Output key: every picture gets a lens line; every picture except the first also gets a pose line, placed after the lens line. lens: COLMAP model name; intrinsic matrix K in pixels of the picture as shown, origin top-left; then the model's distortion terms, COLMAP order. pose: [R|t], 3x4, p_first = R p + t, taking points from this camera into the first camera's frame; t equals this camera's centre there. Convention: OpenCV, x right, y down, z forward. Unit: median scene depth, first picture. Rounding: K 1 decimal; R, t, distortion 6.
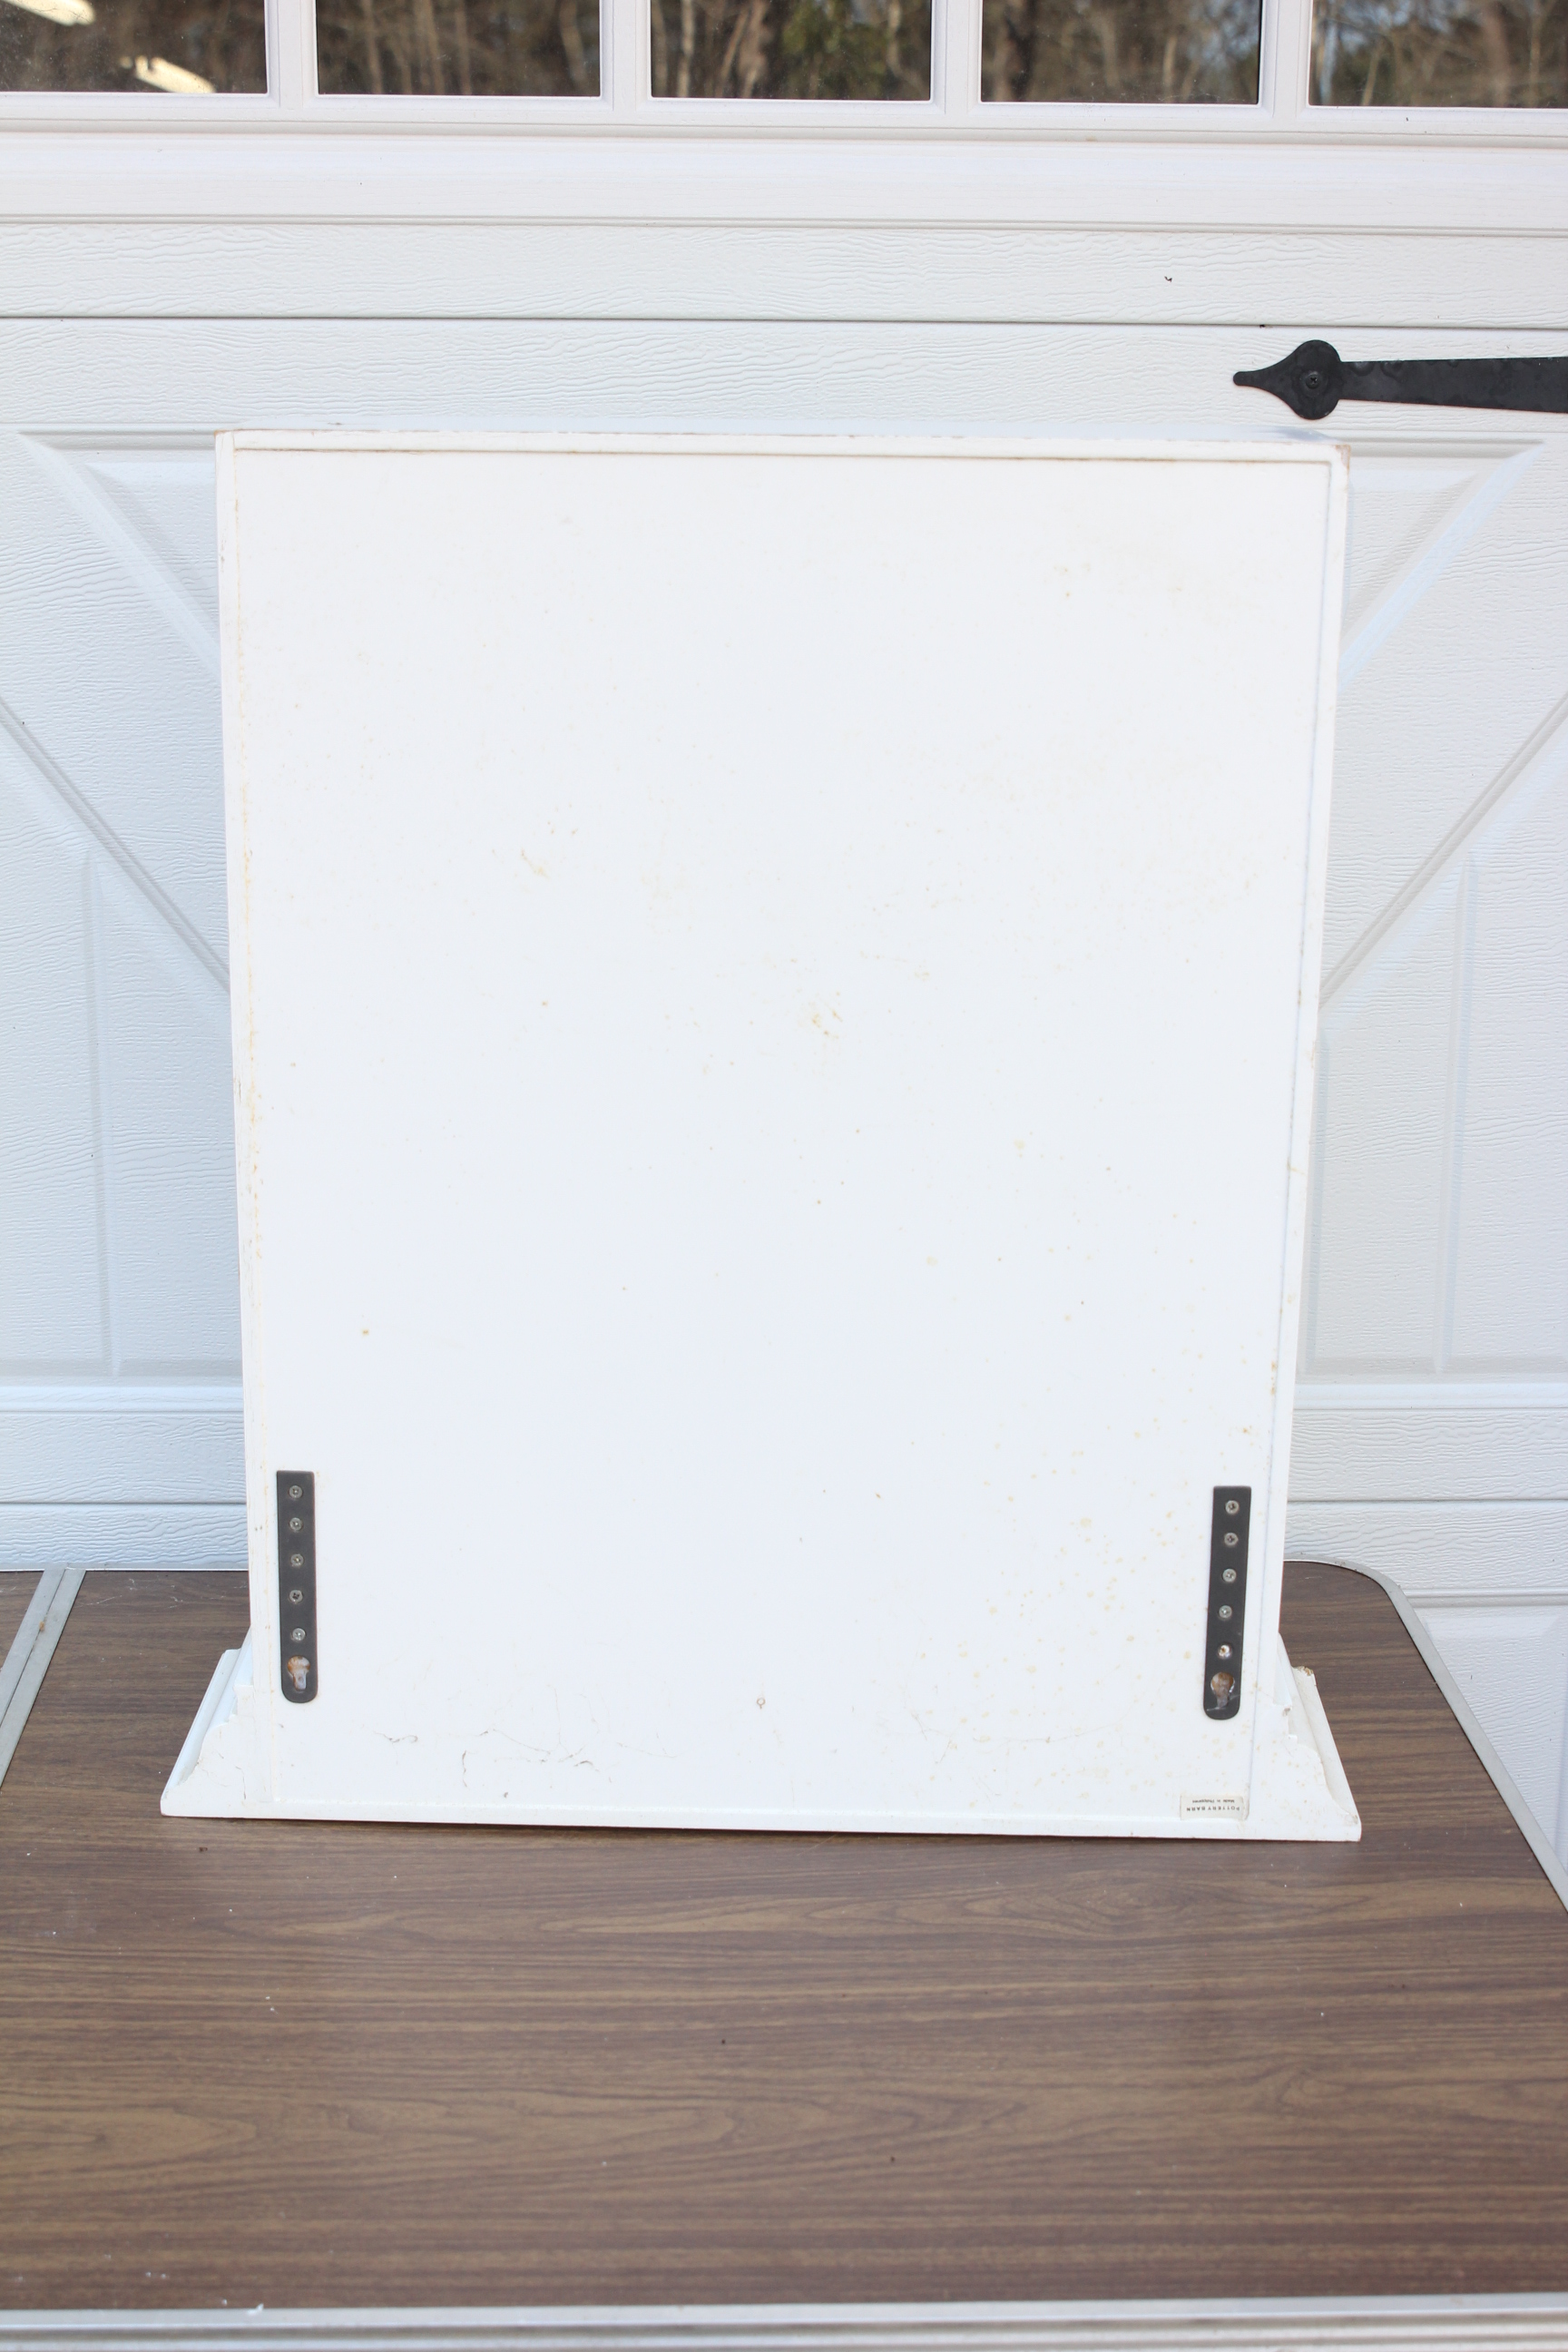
lens RADIAL K [[3202.0, 0, 768.7], [0, 3202.0, 1184.1], [0, 0, 1]] dist [-0.054589, 0.000000]
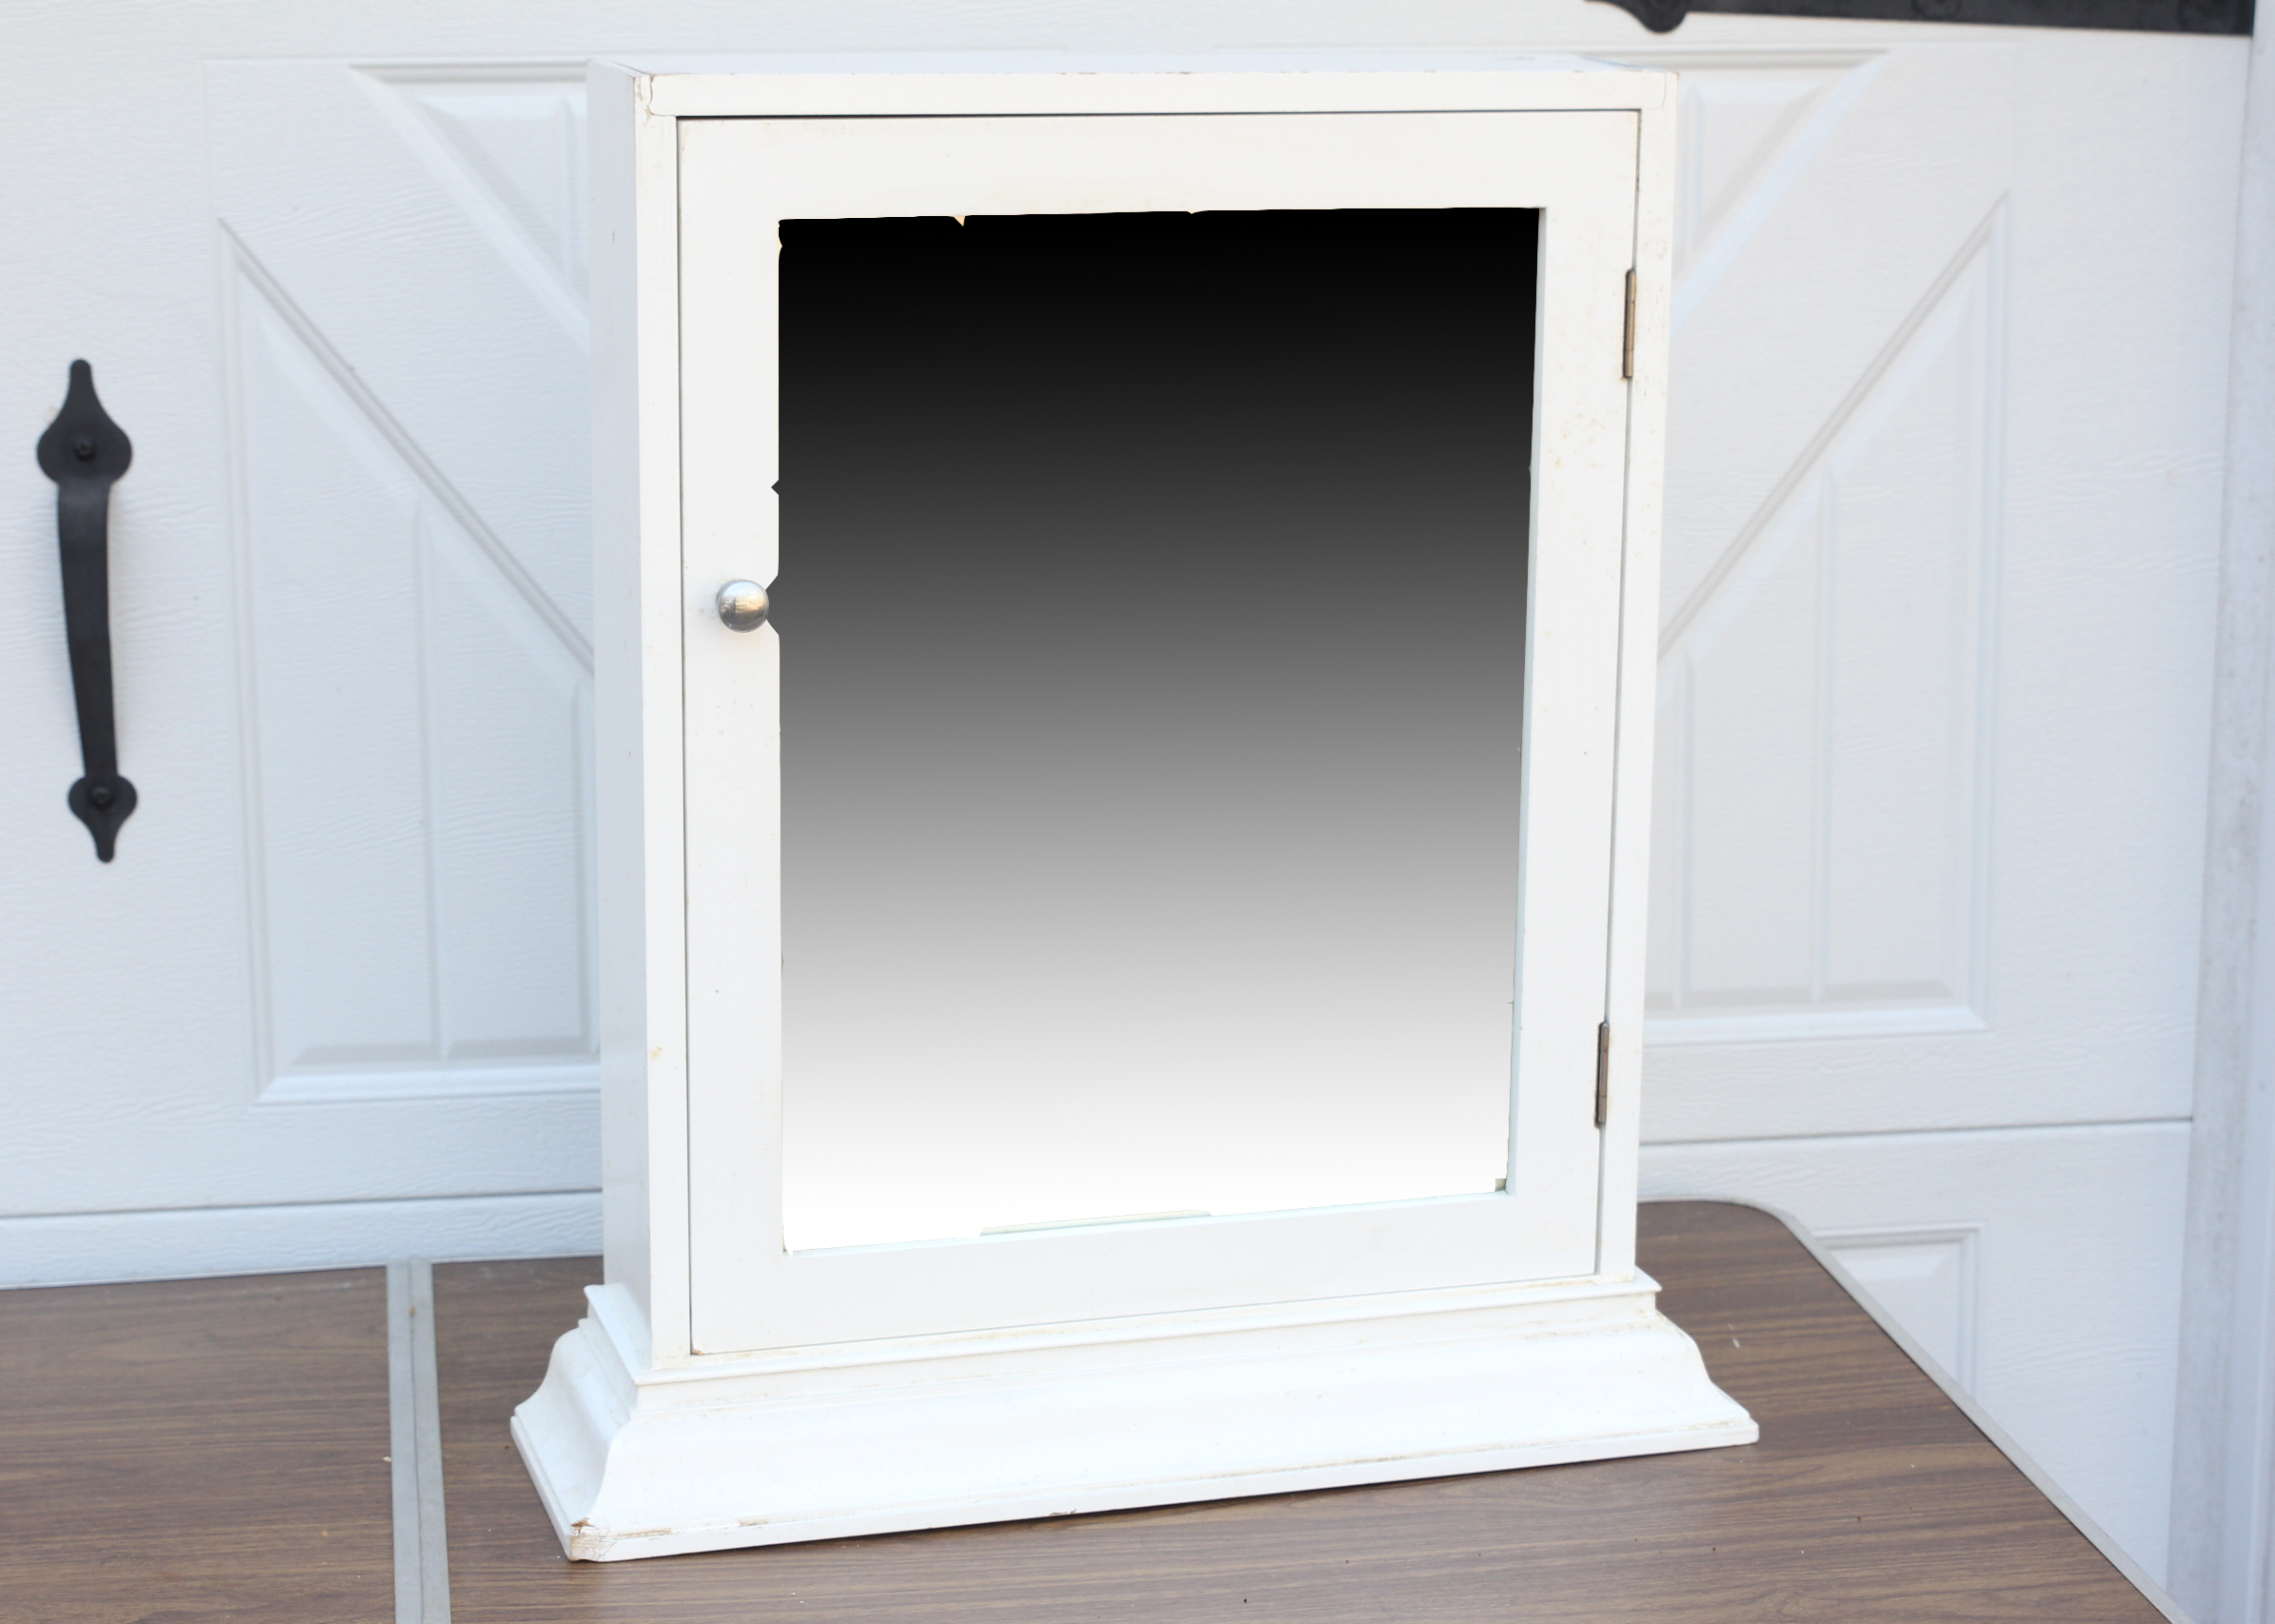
lens RADIAL K [[4420.6, 0, 1151.8], [0, 4420.6, 800.2], [0, 0, 1]] dist [-0.008986, 0.000000]
pose [[0.992731, -0.034814, 0.115211, -0.158632], [0.040511, 0.998050, -0.047481, 0.059300], [-0.113333, 0.051804, 0.992206, -0.346622]]
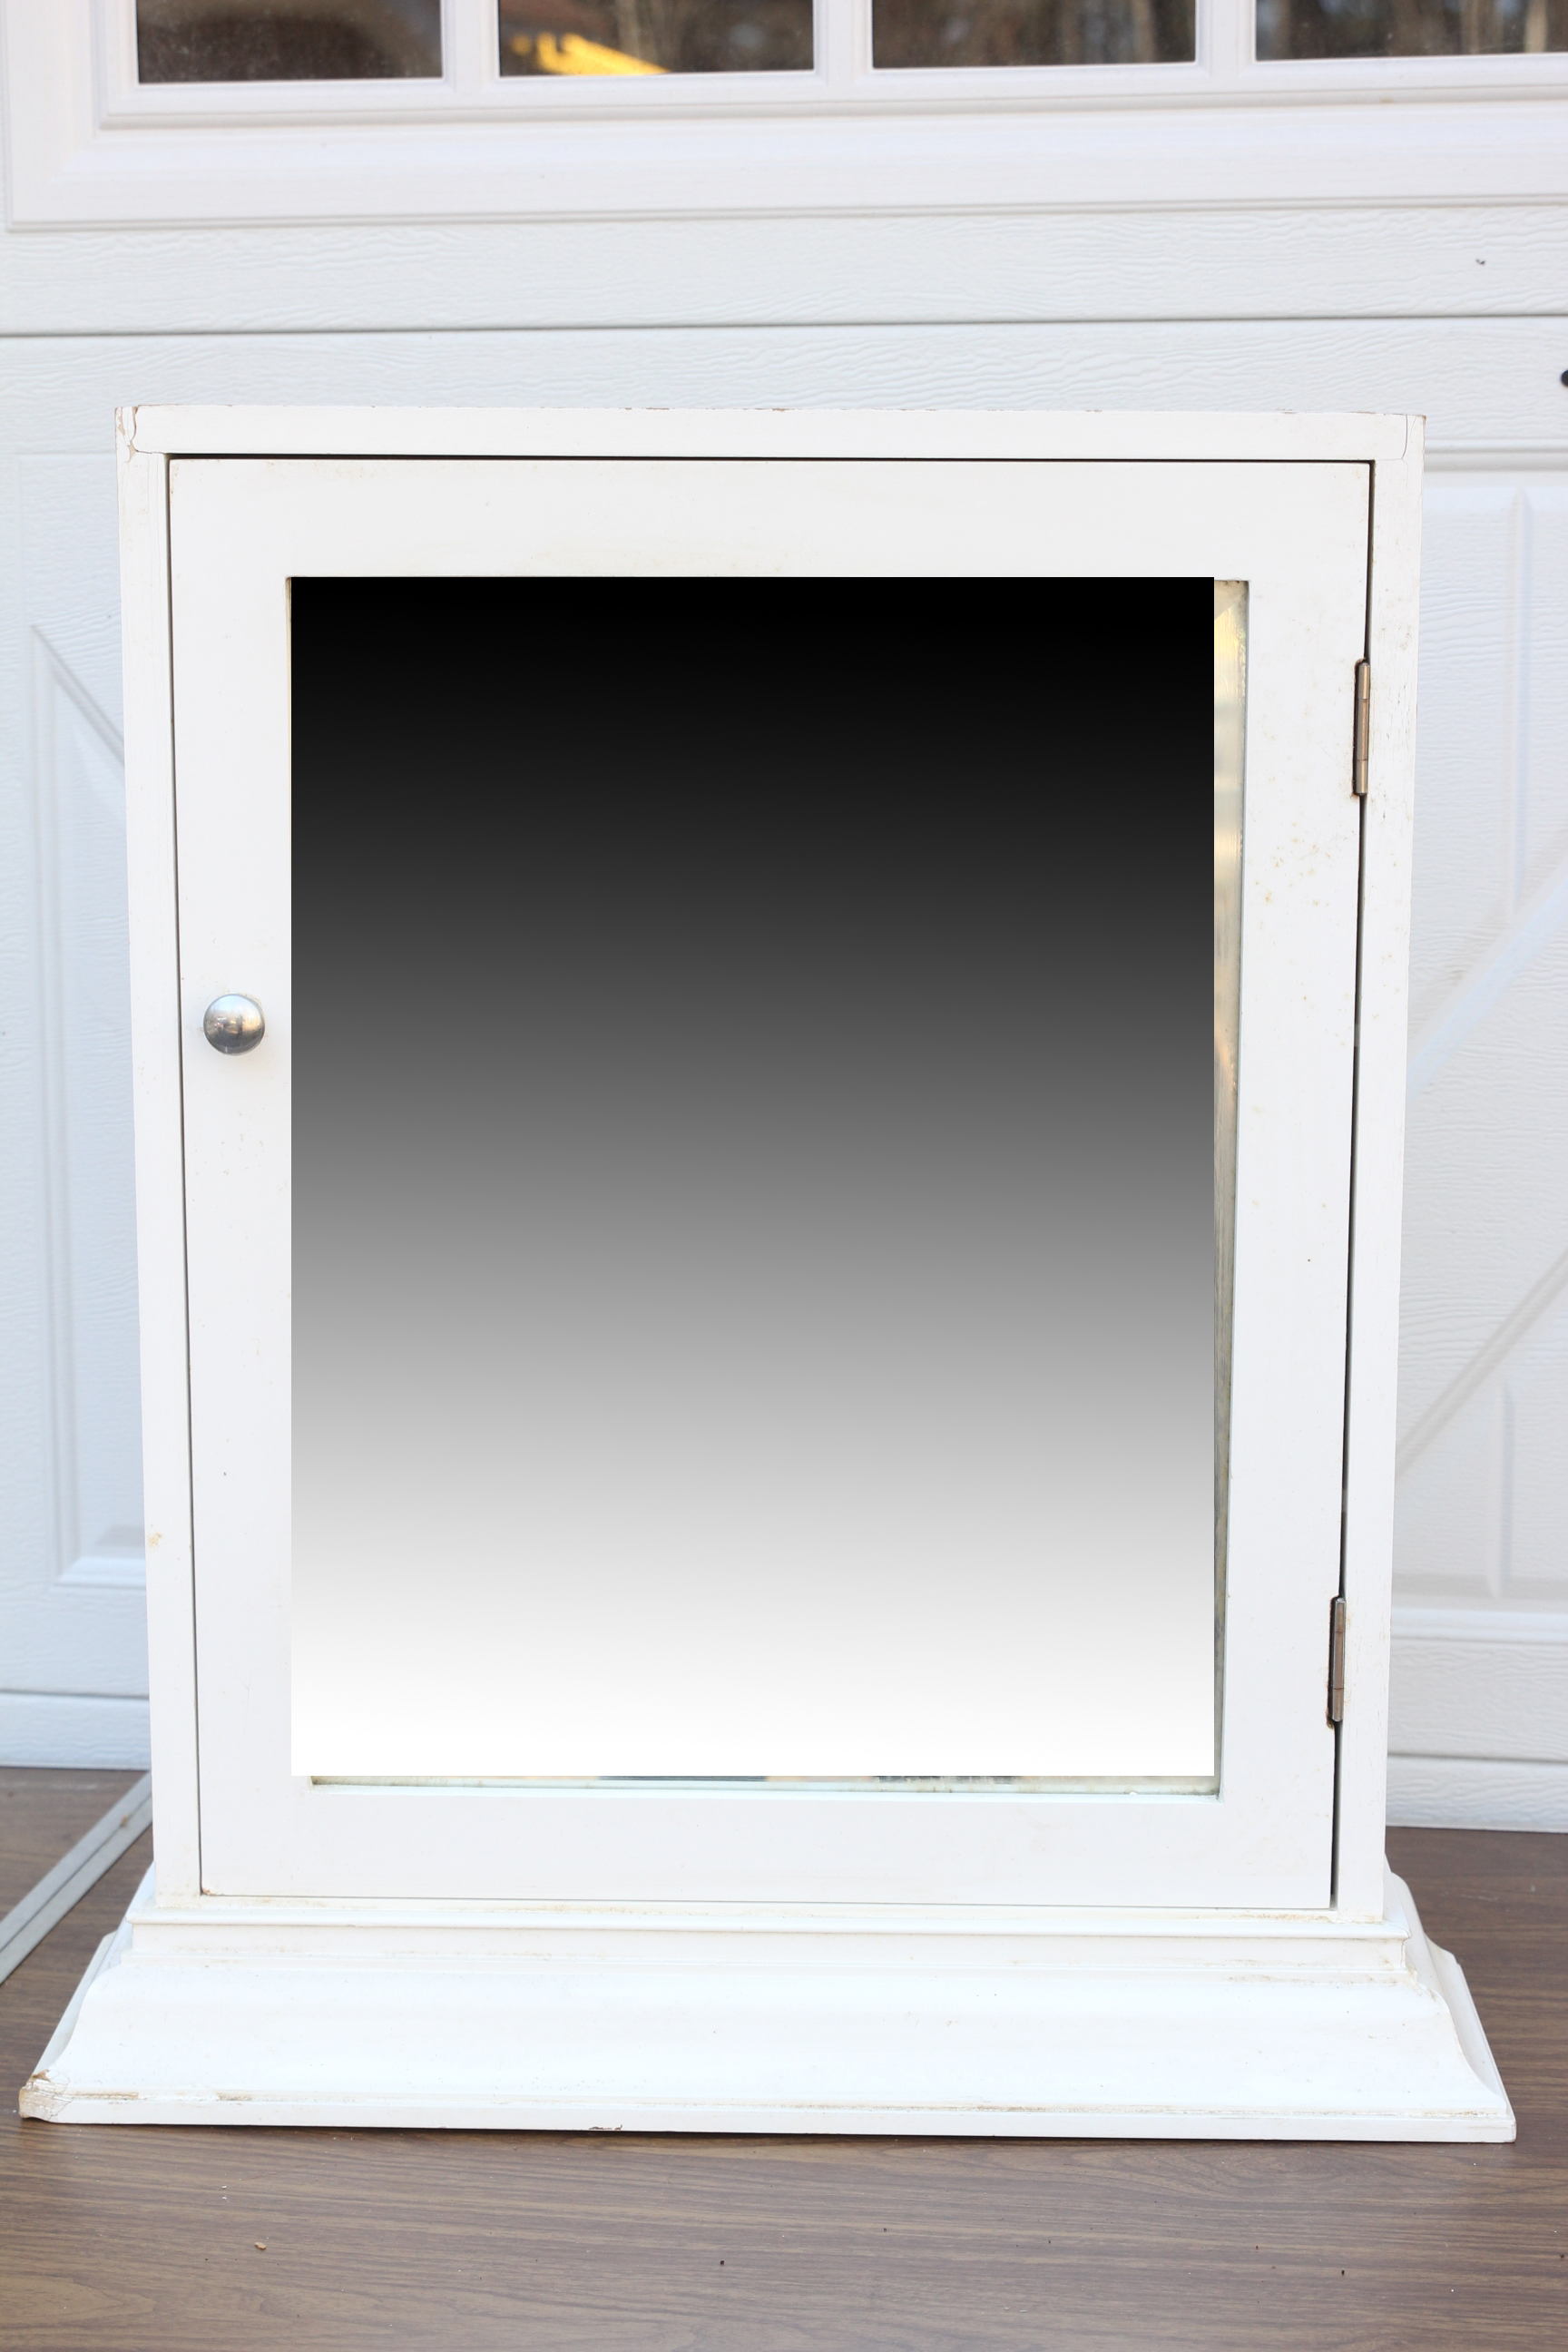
lens RADIAL K [[4207.3, 0, 778.5], [0, 4207.3, 1185.0], [0, 0, 1]] dist [0.005313, 0.000000]
pose [[0.979888, 0.018619, -0.198679, 0.171242], [-0.038170, 0.994742, -0.095035, 0.070406], [0.195865, 0.100707, 0.975446, -0.092568]]
